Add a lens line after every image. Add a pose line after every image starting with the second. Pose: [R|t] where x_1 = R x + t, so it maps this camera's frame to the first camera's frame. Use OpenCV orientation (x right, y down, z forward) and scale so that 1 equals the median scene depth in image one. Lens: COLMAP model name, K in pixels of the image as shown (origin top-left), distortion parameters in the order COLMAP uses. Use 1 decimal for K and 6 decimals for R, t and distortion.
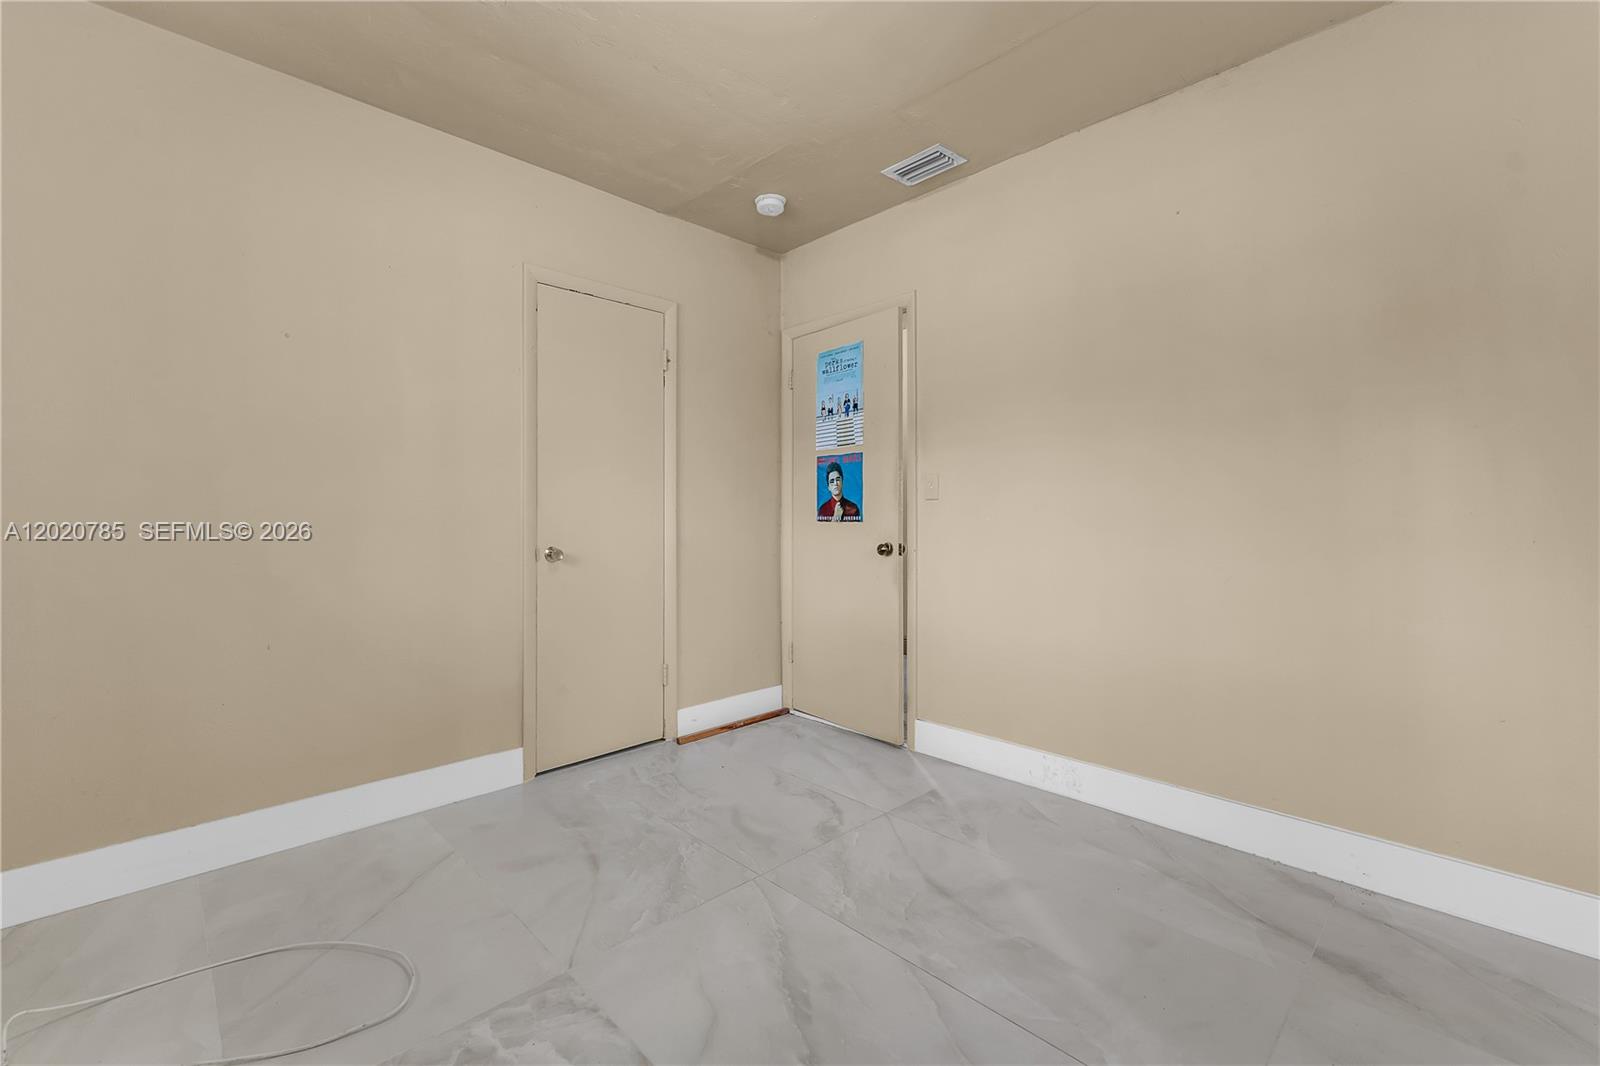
lens RADIAL K [[666.8, 0, 797.9], [0, 666.8, 526.0], [0, 0, 1]] dist [-0.018770, 0.000427]
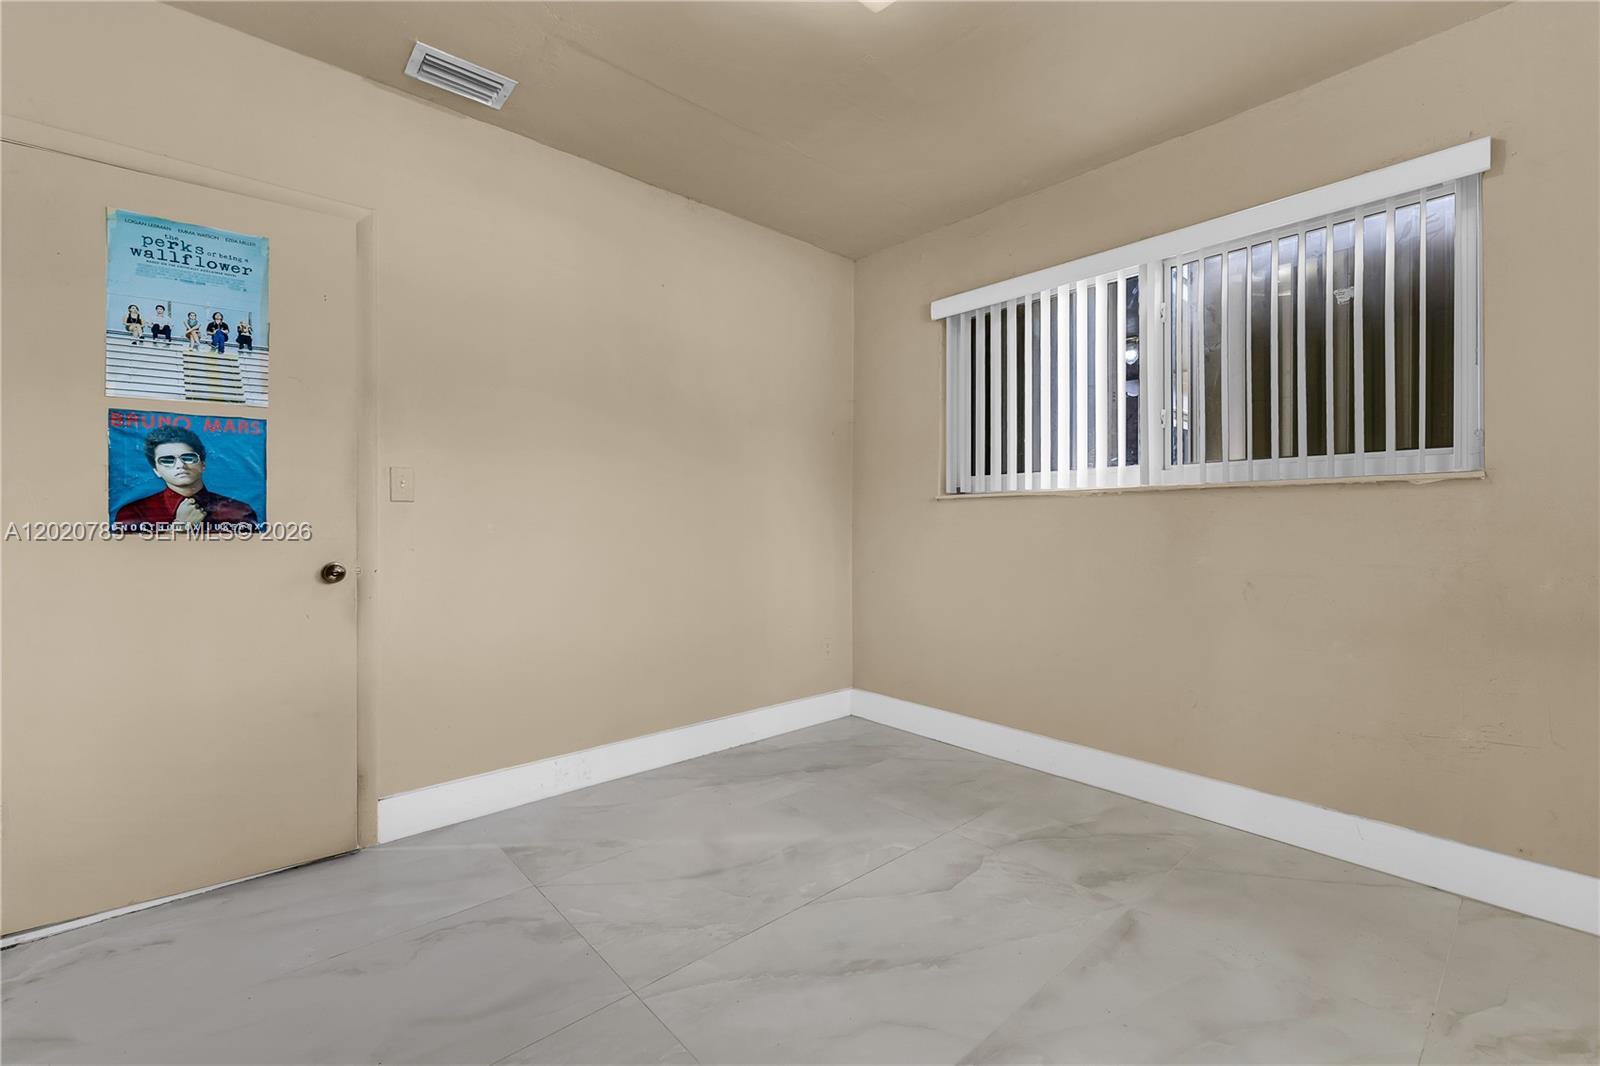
lens RADIAL K [[678.2, 0, 800.0], [0, 678.2, 533.0], [0, 0, 1]] dist [-0.000319, -0.000169]
pose [[0.040402, -0.028445, 0.998779, -0.546847], [0.006612, 0.999580, 0.028200, -0.021205], [-0.999162, 0.005465, 0.040573, 0.510478]]
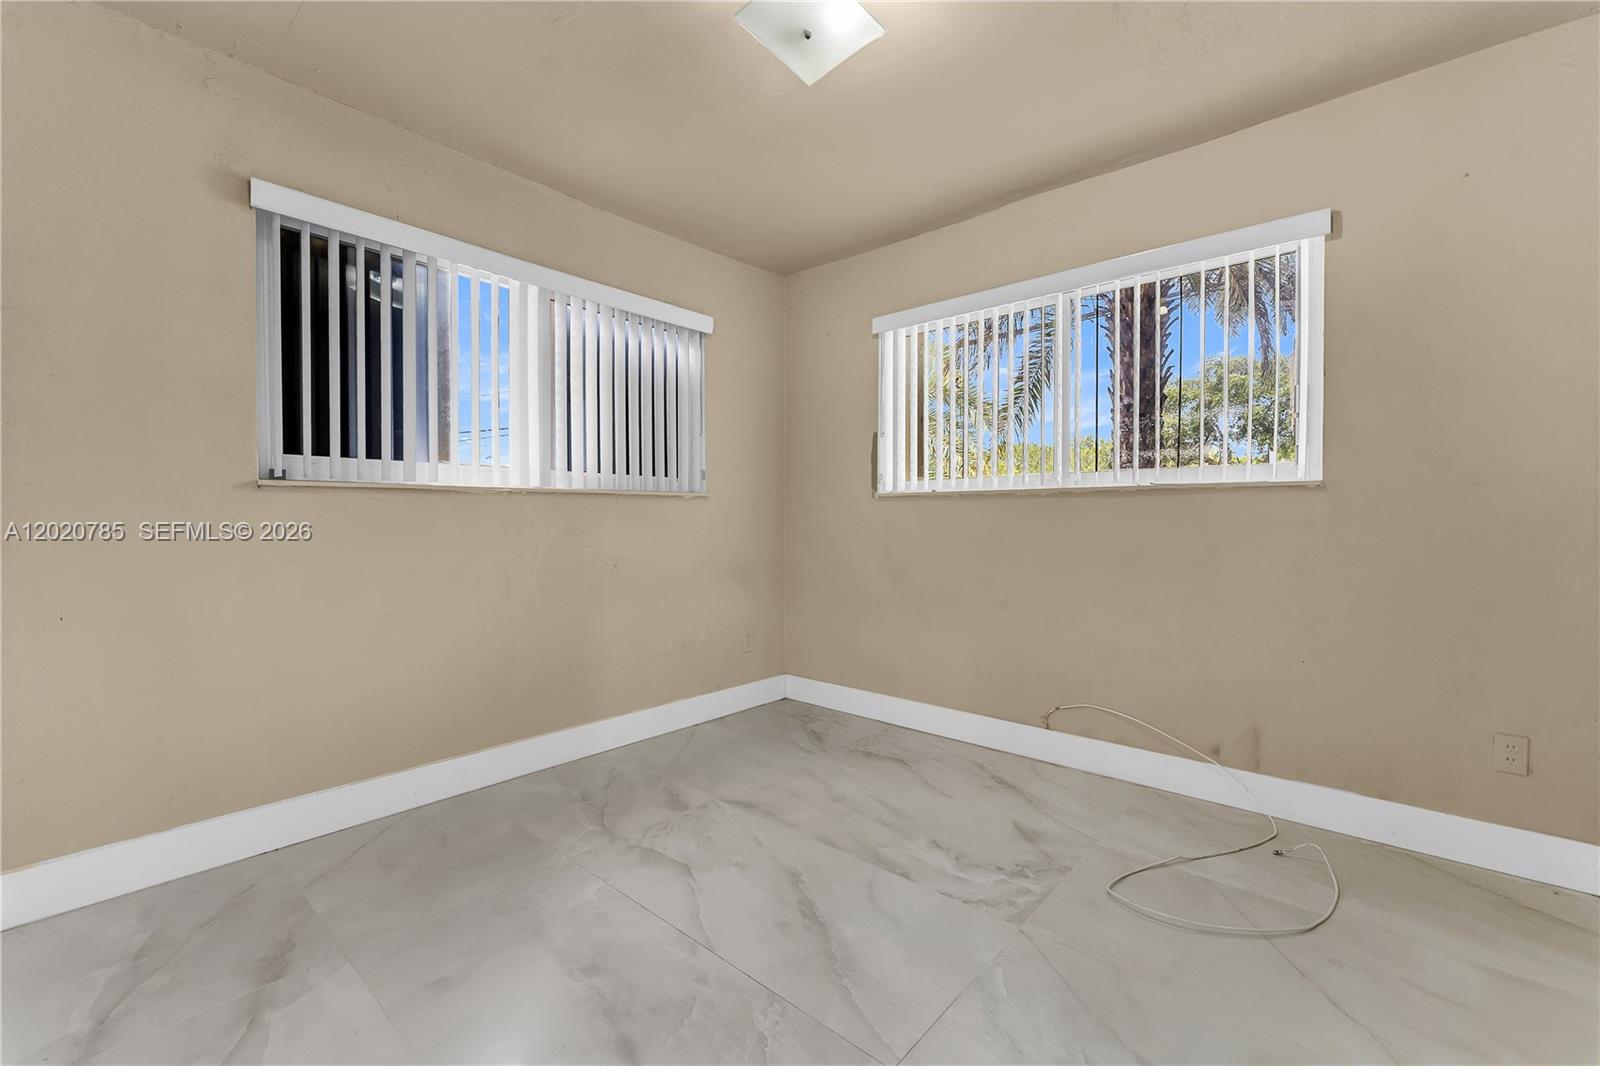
lens RADIAL K [[666.8, 0, 797.9], [0, 666.8, 526.0], [0, 0, 1]] dist [-0.018770, 0.000427]
pose [[-0.997524, 0.001887, -0.070295, 0.053412], [0.000493, 0.999803, 0.019848, -0.013791], [0.070318, 0.019765, -0.997329, 1.078544]]
